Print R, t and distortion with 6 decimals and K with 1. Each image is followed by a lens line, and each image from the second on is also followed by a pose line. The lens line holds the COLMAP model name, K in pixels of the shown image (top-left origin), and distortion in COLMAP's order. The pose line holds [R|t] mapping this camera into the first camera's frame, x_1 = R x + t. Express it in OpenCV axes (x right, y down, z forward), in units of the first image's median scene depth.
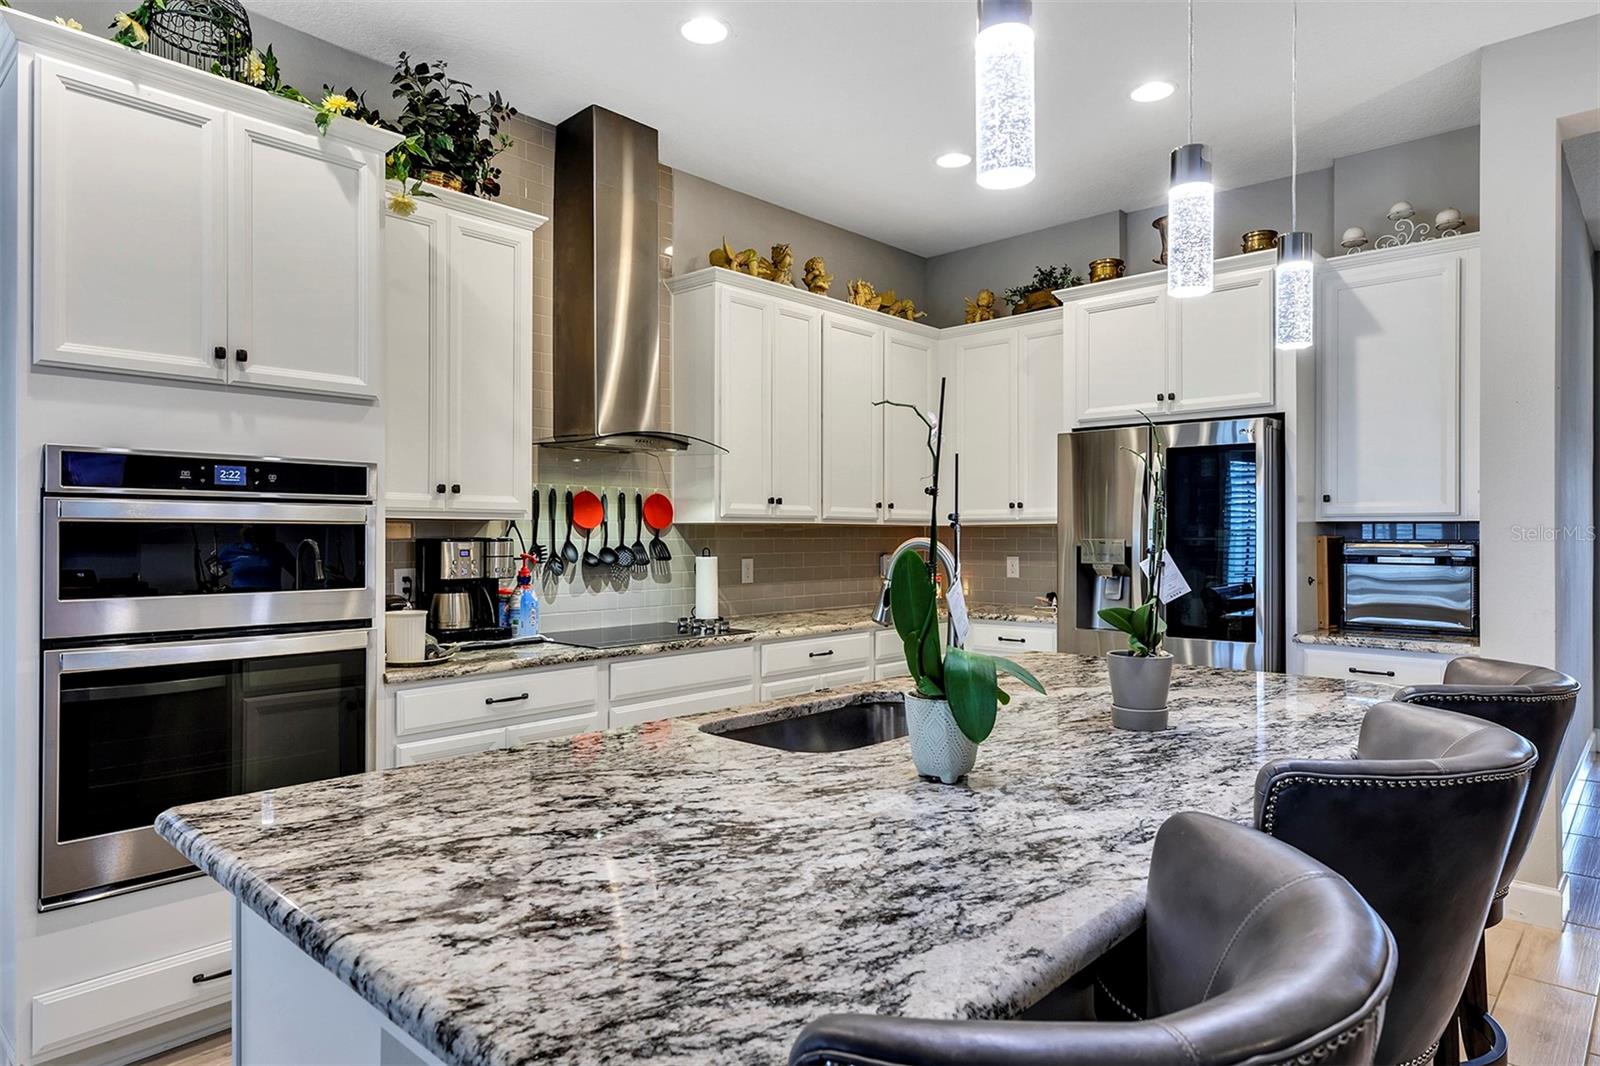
lens RADIAL K [[938.4, 0, 800.0], [0, 938.4, 533.0], [0, 0, 1]] dist [-0.001293, -0.000074]
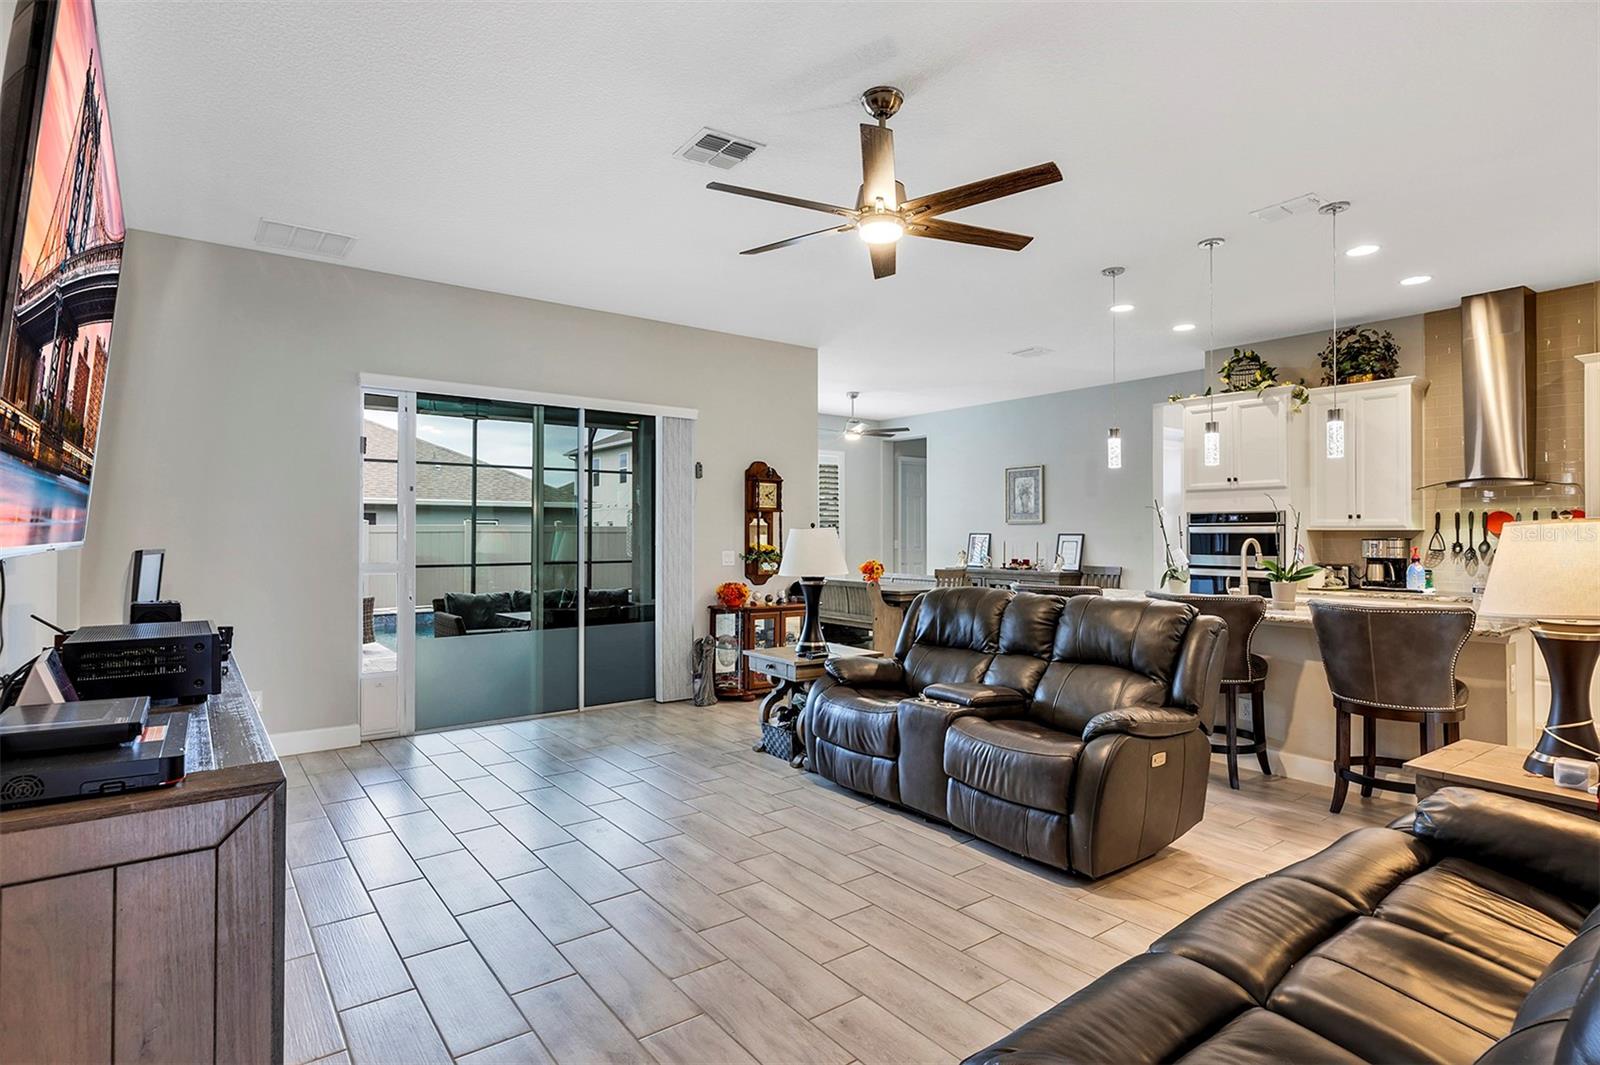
lens RADIAL K [[822.9, 0, 800.0], [0, 822.9, 532.5], [0, 0, 1]] dist [-0.001181, 0.000177]
pose [[-0.165179, -0.002382, -0.986261, 1.459473], [0.000986, 0.999996, -0.002580, -0.004225], [0.986263, -0.001399, -0.165176, 0.014478]]
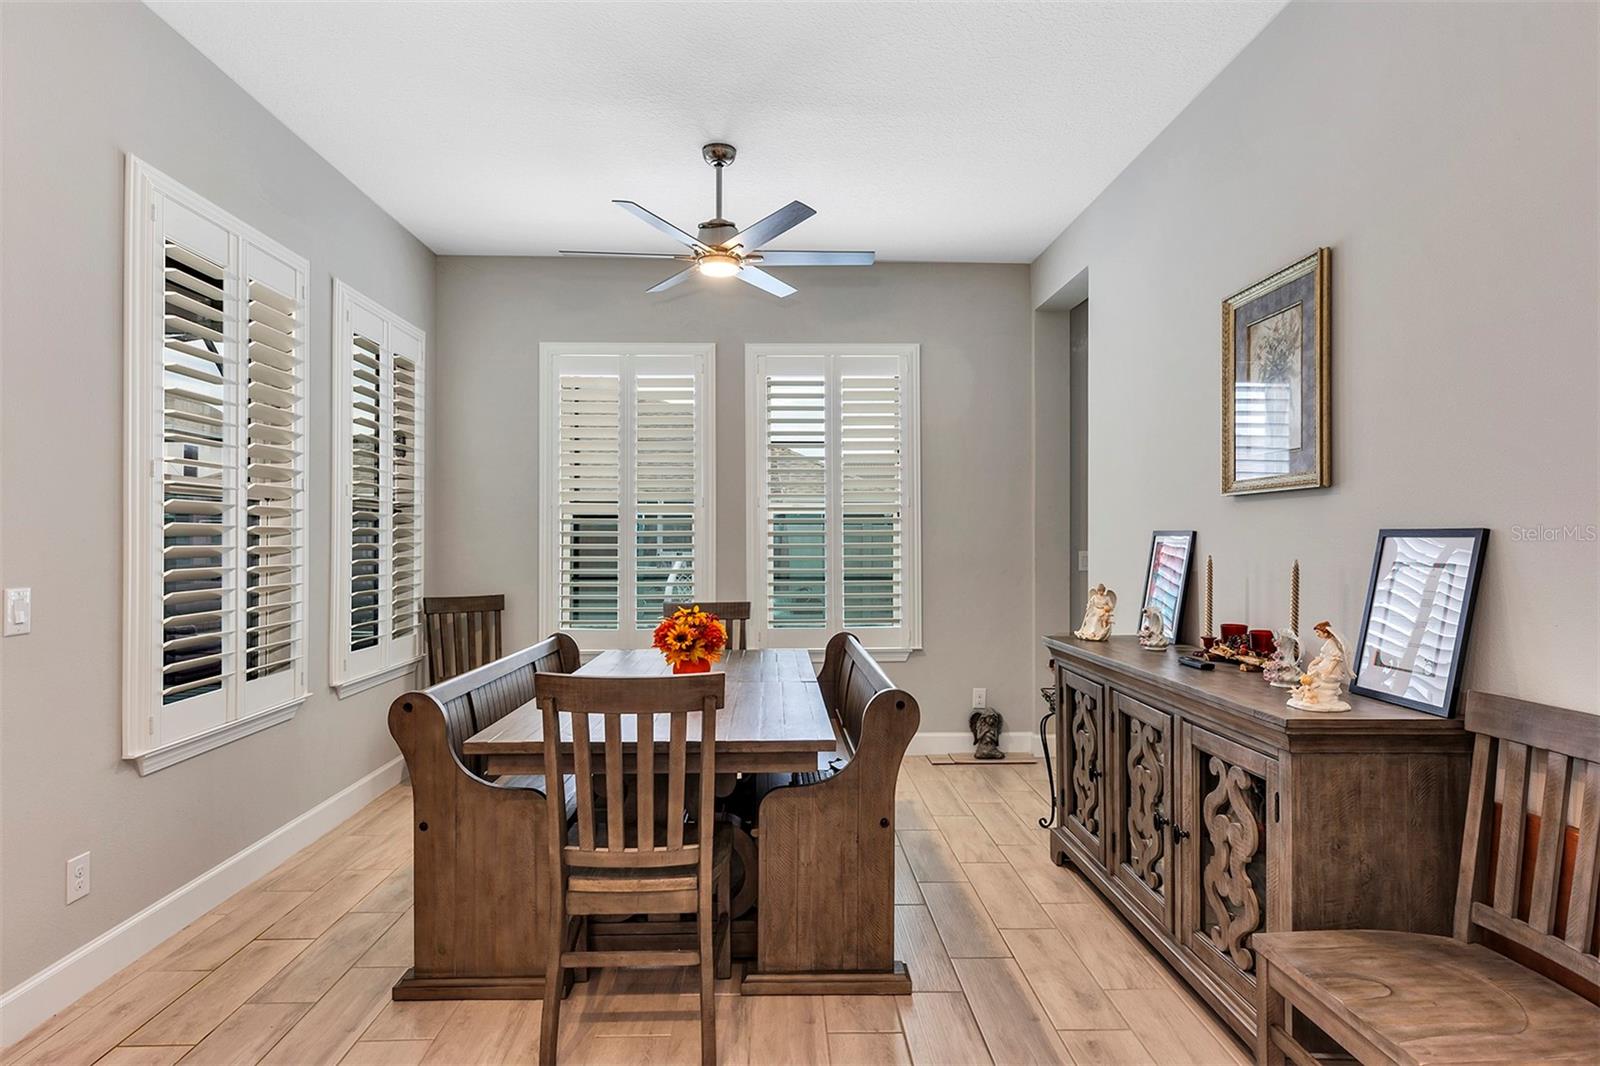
lens RADIAL K [[873.3, 0, 796.7], [0, 873.3, 531.0], [0, 0, 1]] dist [0.000427, -0.000604]
pose [[-0.704279, -0.006119, -0.709897, -0.385820], [-0.002215, 0.999977, -0.006422, -0.000265], [0.709920, -0.002951, -0.704276, 0.503981]]
